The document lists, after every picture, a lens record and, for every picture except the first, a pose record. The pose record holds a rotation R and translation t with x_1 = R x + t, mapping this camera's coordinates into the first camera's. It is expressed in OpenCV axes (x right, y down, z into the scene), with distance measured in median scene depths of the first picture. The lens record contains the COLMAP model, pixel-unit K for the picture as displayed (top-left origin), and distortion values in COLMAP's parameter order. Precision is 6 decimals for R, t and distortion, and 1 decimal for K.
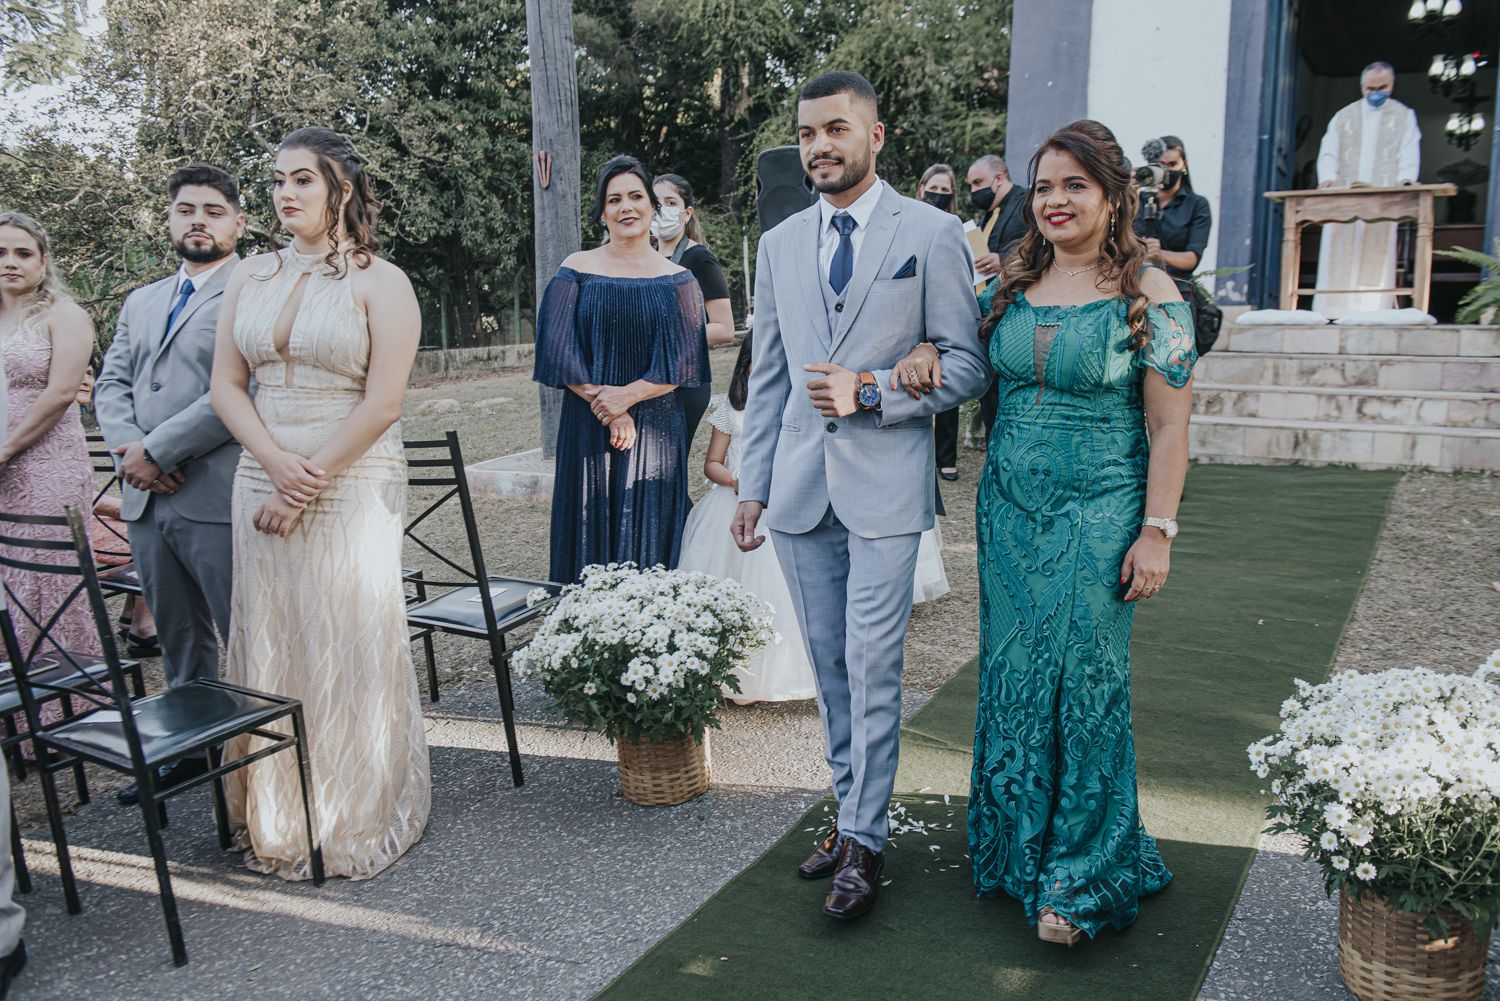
lens RADIAL K [[1223.4, 0, 750.0], [0, 1223.4, 500.5], [0, 0, 1]] dist [-0.006126, 0.001744]
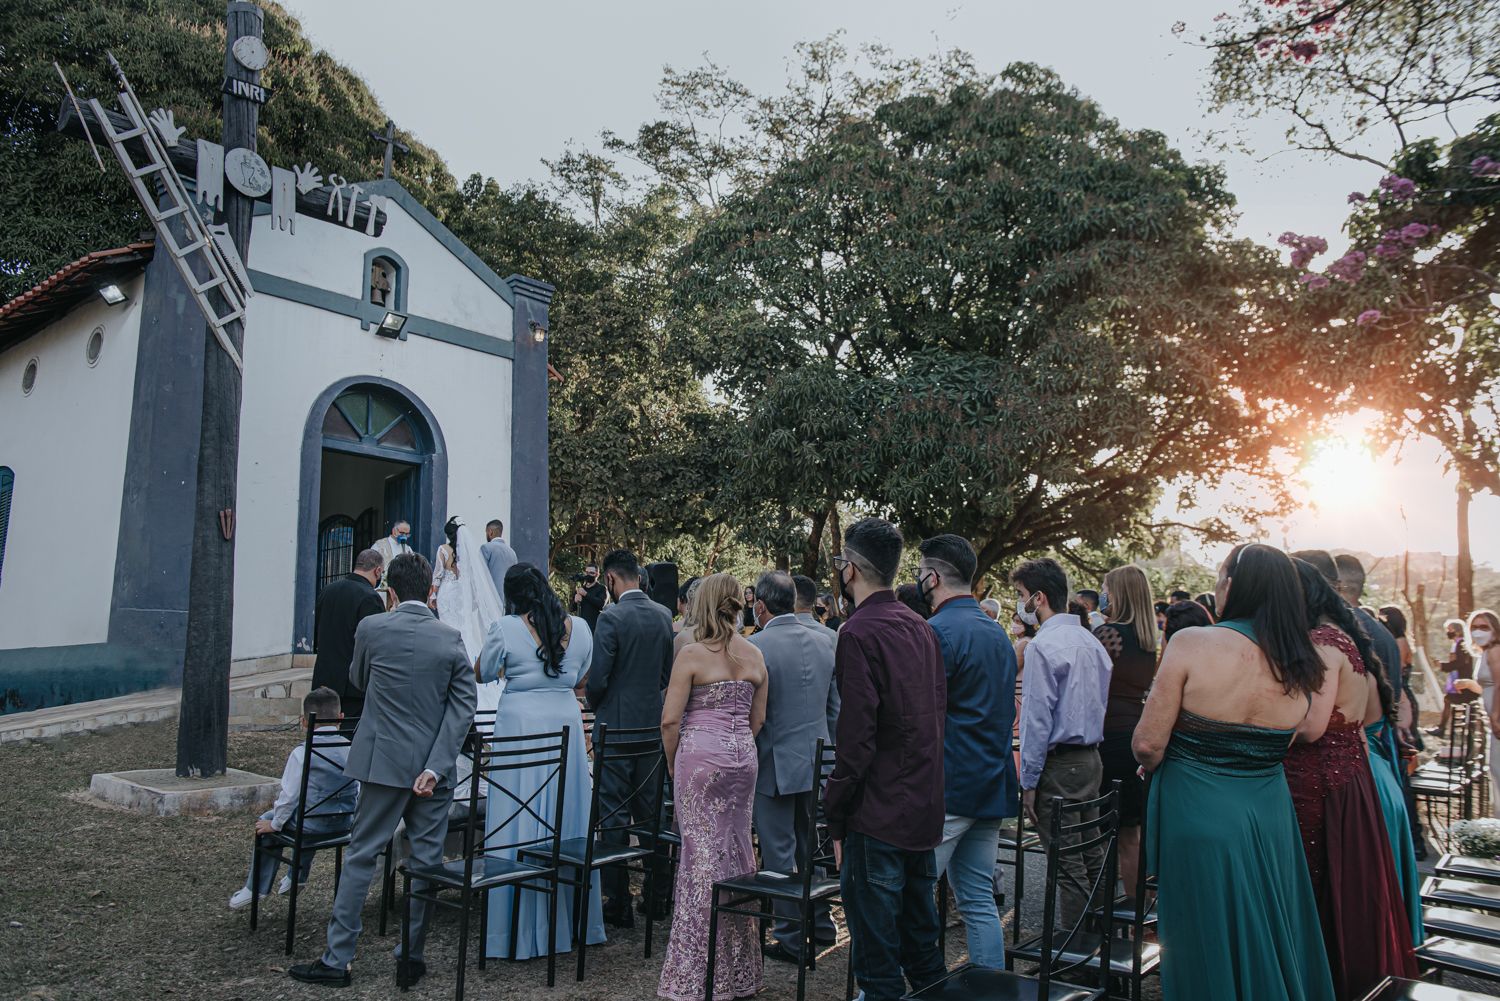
lens RADIAL K [[1173.4, 0, 786.8], [0, 1173.4, 498.2], [0, 0, 1]] dist [-0.069653, 0.004727]
pose [[0.071918, 0.158537, 0.984730, -0.439571], [0.153698, 0.973733, -0.167992, -0.008149], [-0.985497, 0.163433, 0.045662, 0.147196]]
